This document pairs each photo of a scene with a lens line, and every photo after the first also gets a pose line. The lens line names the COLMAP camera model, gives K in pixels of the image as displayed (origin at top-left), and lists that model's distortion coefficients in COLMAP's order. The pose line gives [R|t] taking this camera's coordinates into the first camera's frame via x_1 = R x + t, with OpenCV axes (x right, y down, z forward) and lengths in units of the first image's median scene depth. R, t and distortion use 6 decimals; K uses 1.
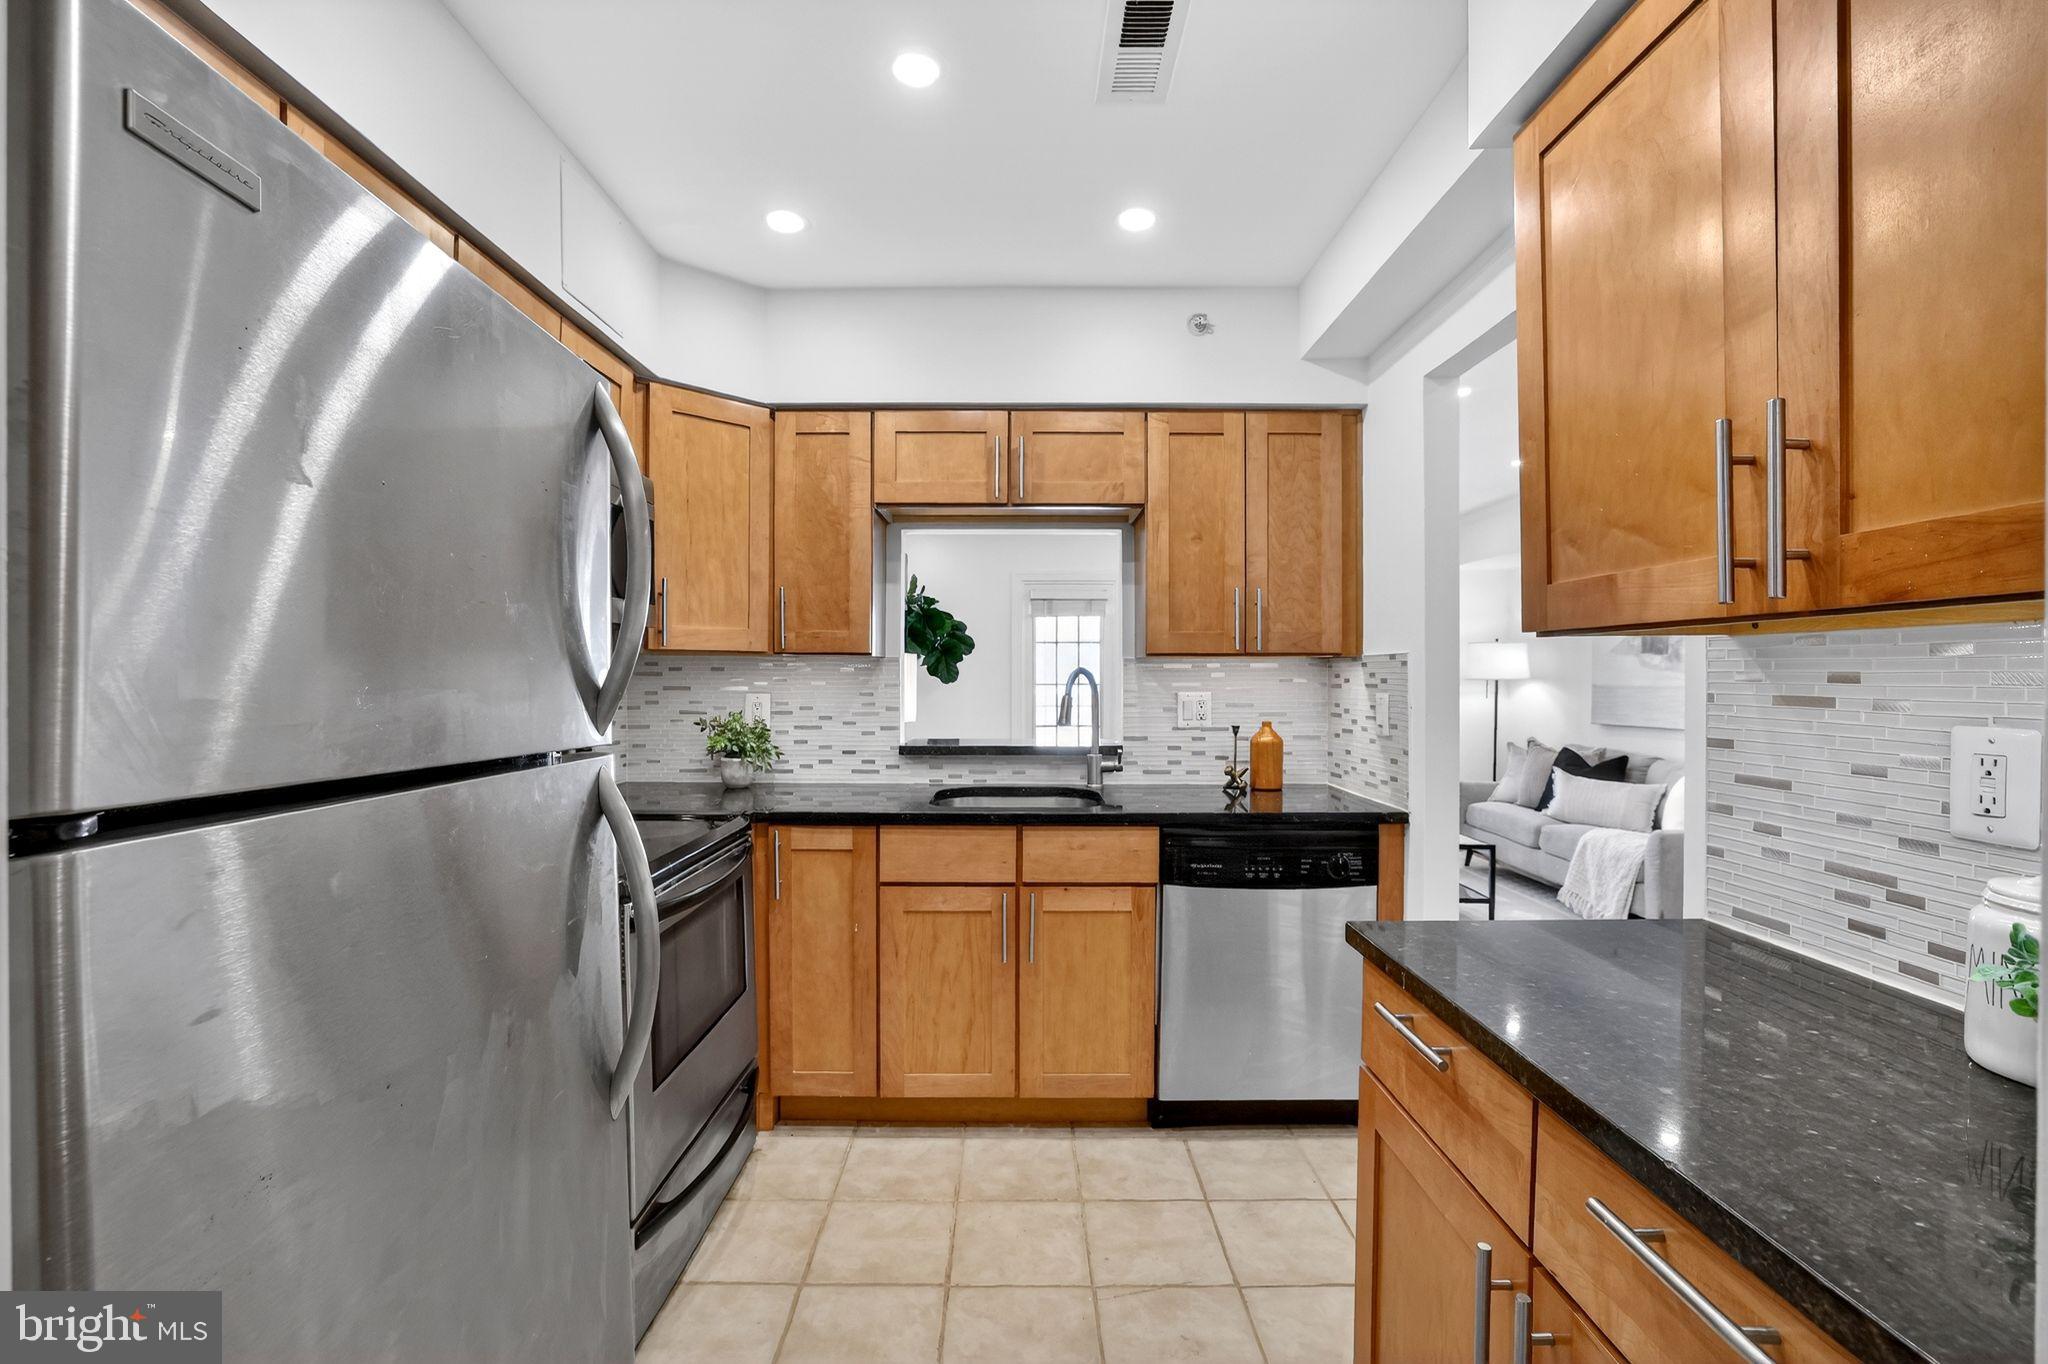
lens RADIAL K [[931.7, 0, 1024.0], [0, 931.7, 682.0], [0, 0, 1]] dist [-0.046396, 0.000047]
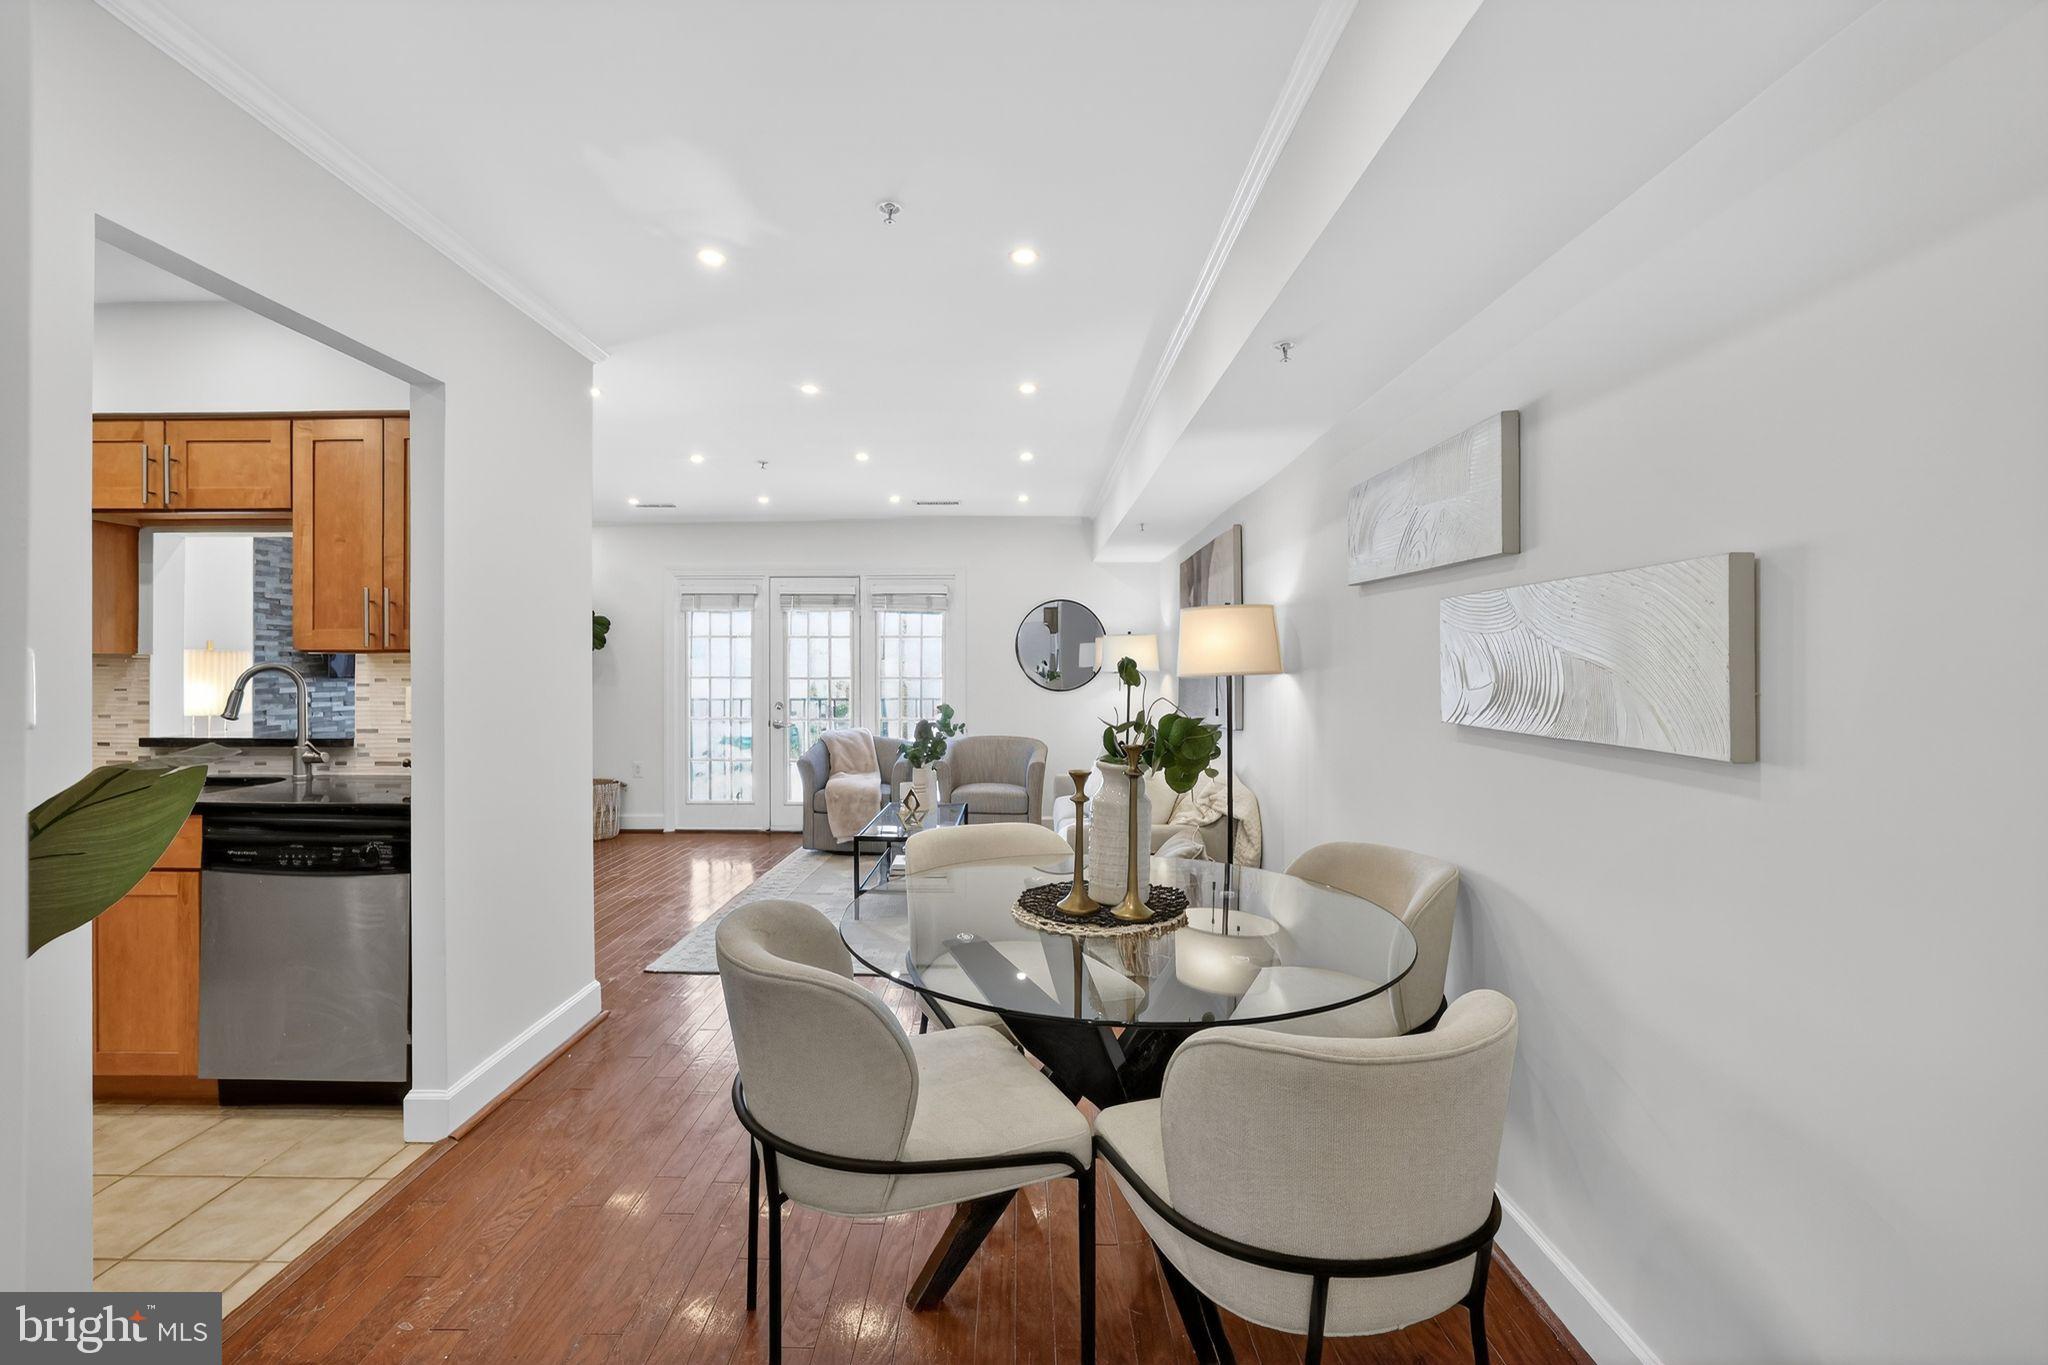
lens RADIAL K [[902.3, 0, 1013.4], [0, 902.3, 669.1], [0, 0, 1]] dist [-0.014326, -0.000016]
pose [[0.999825, -0.003255, -0.018408, 0.967276], [0.003113, 0.999965, -0.007723, 0.000914], [0.018433, 0.007664, 0.999801, 0.006461]]
